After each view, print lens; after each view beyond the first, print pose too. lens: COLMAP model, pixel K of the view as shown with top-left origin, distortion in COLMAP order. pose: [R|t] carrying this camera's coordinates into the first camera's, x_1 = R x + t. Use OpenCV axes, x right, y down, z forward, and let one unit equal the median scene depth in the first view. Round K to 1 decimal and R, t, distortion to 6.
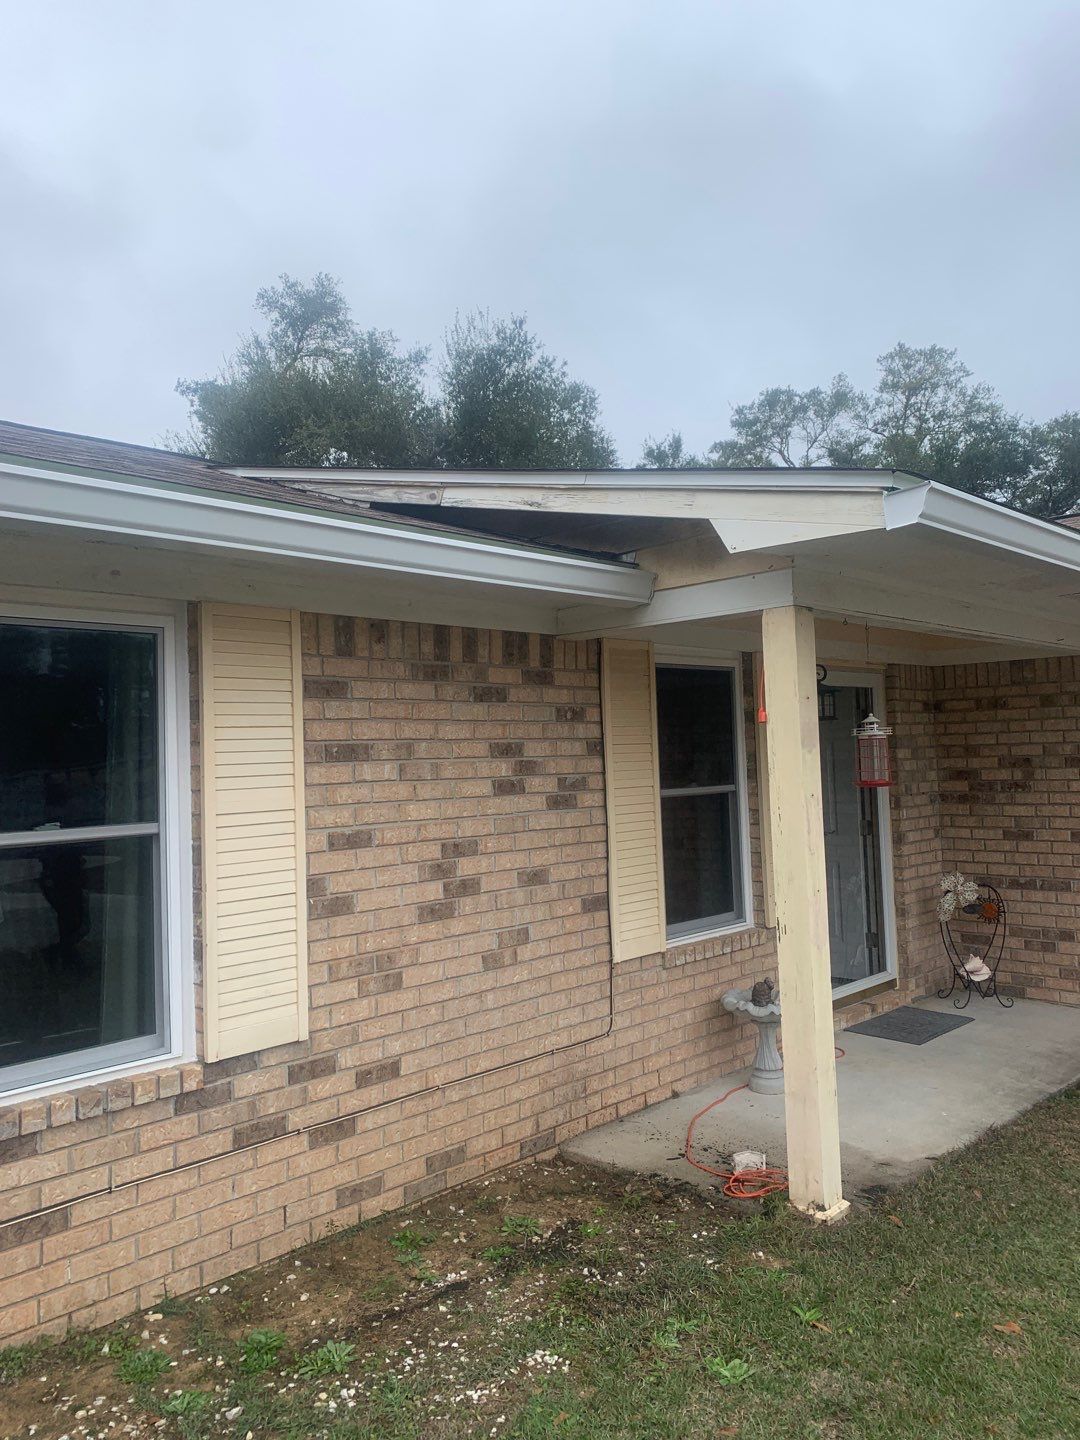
lens RADIAL K [[1105.2, 0, 536.5], [0, 1105.2, 704.4], [0, 0, 1]] dist [0.034762, -0.040511]
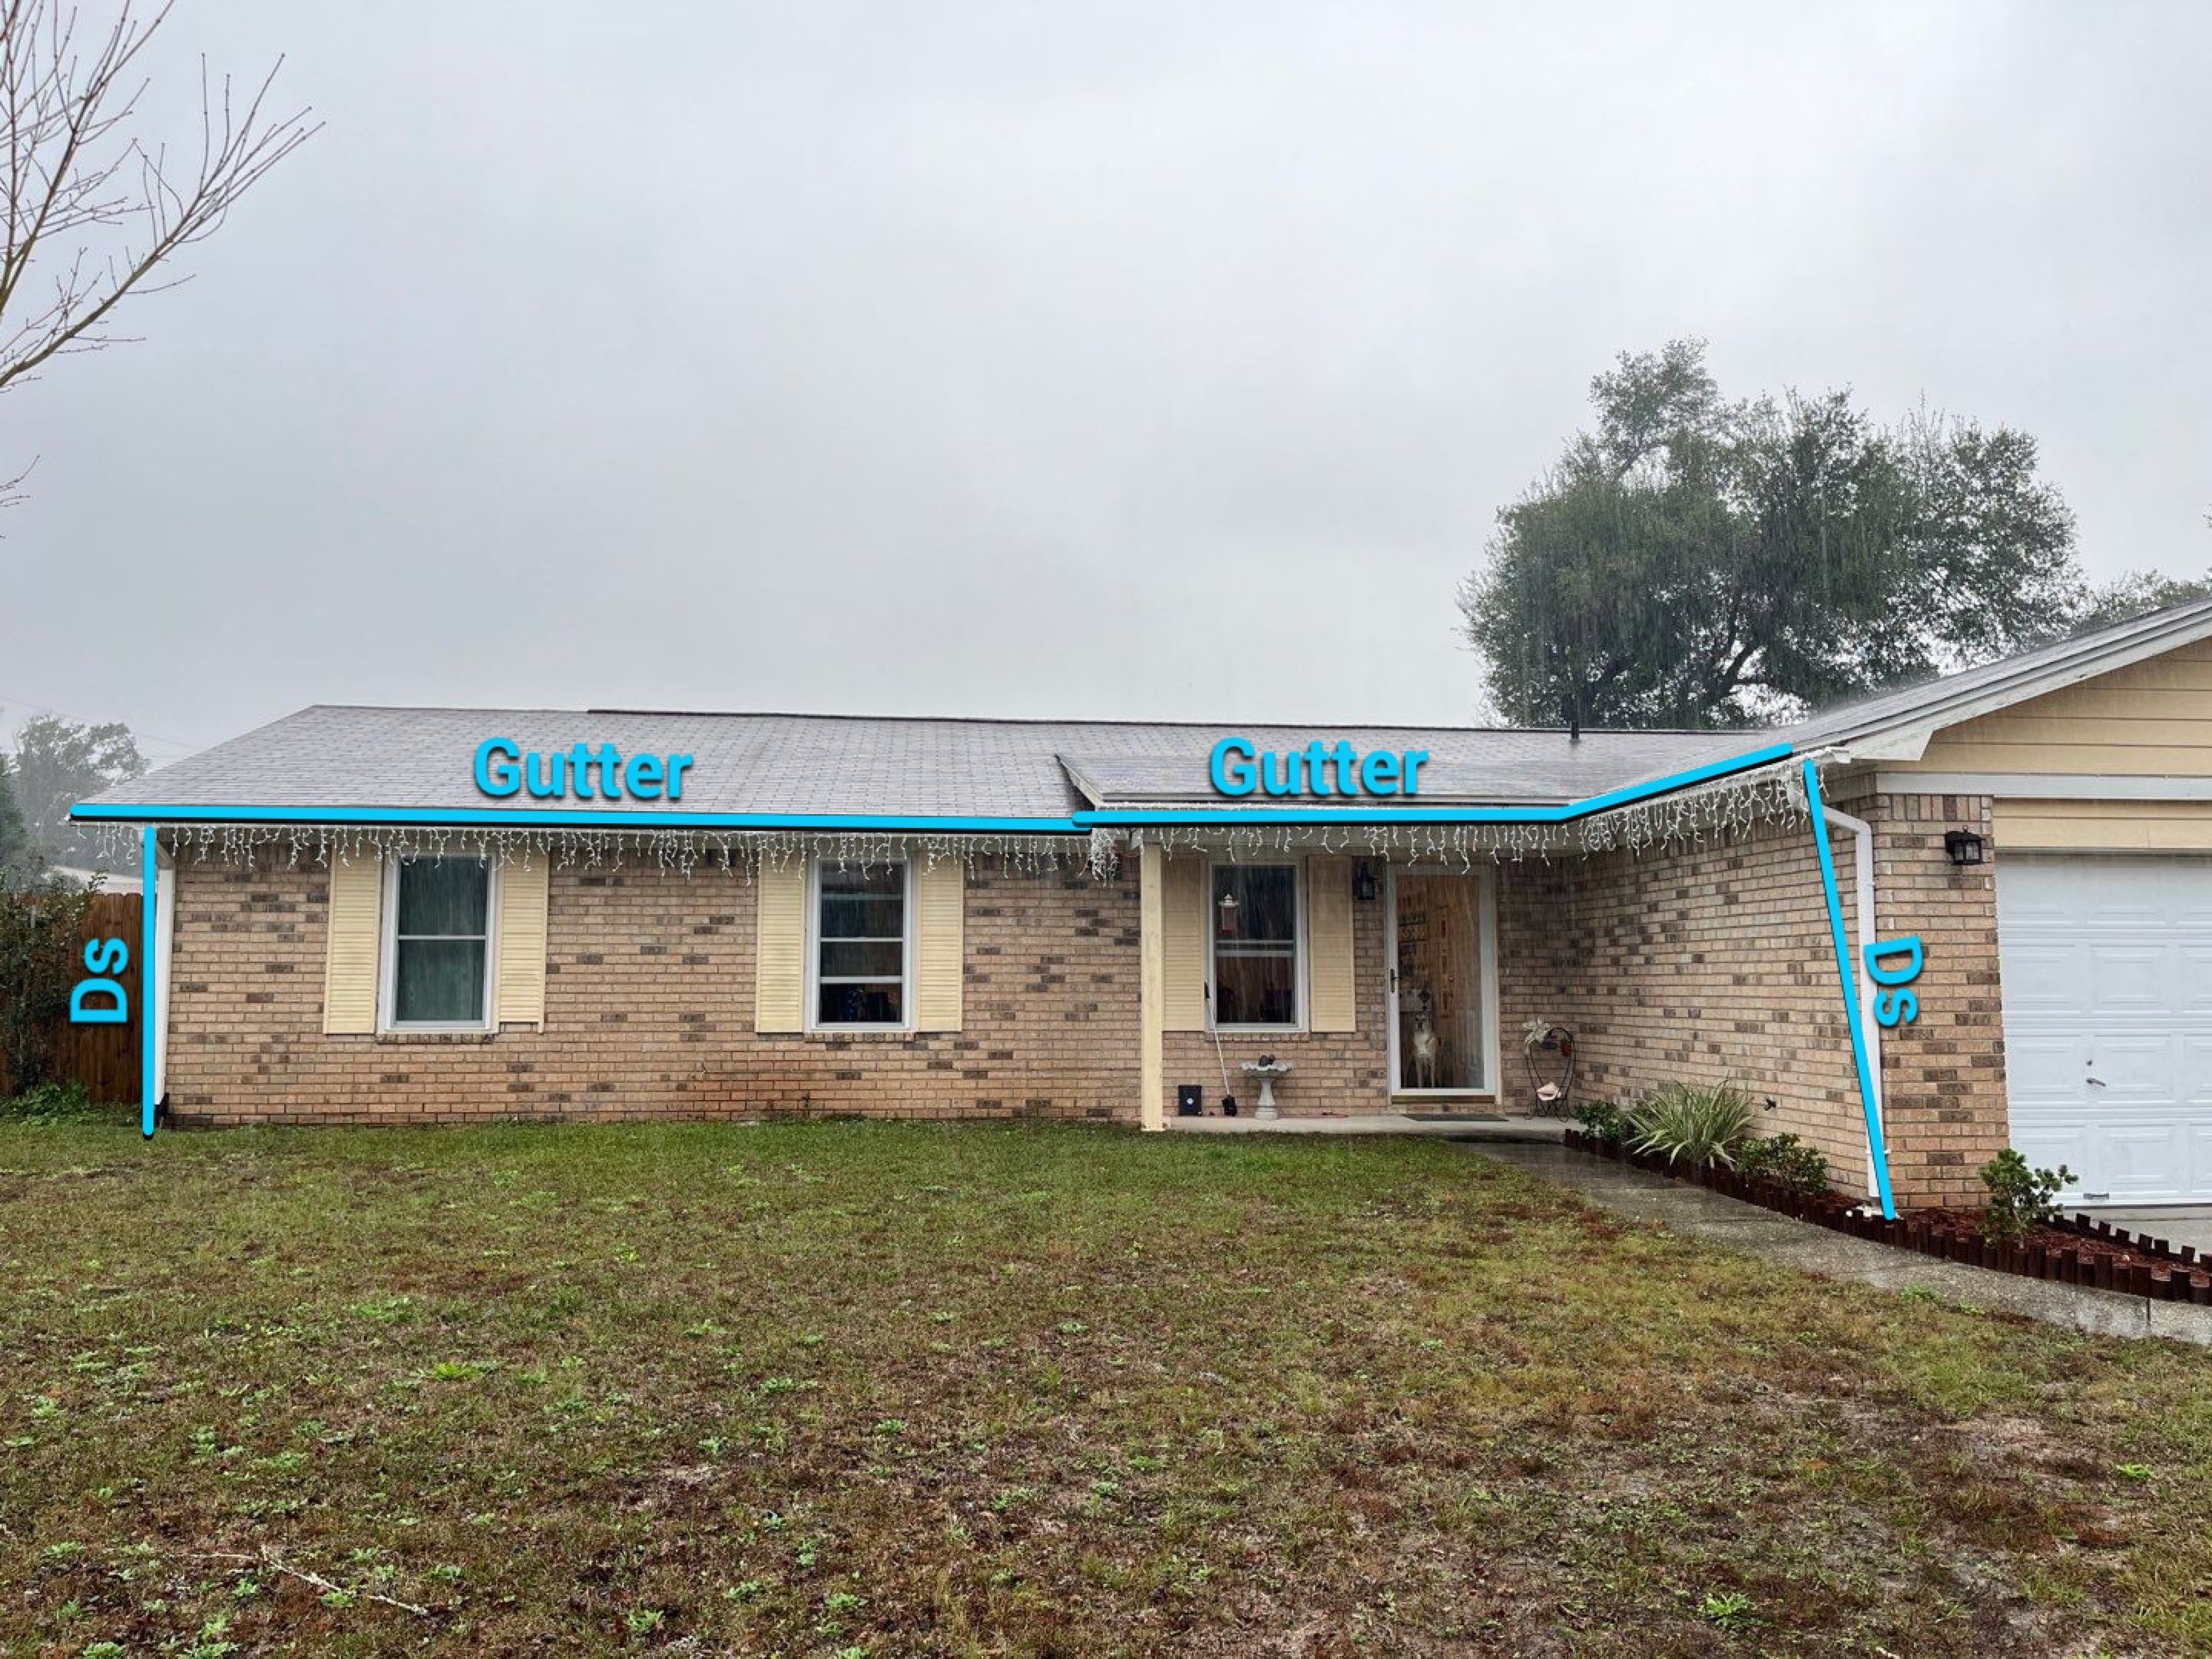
lens RADIAL K [[1697.8, 0, 1101.9], [0, 1697.8, 837.6], [0, 0, 1]] dist [0.034762, -0.040511]
pose [[0.769627, -0.025062, -0.638002, 1.261991], [0.005467, 0.999451, -0.032665, 0.003014], [0.638471, 0.021651, 0.769341, -0.866626]]
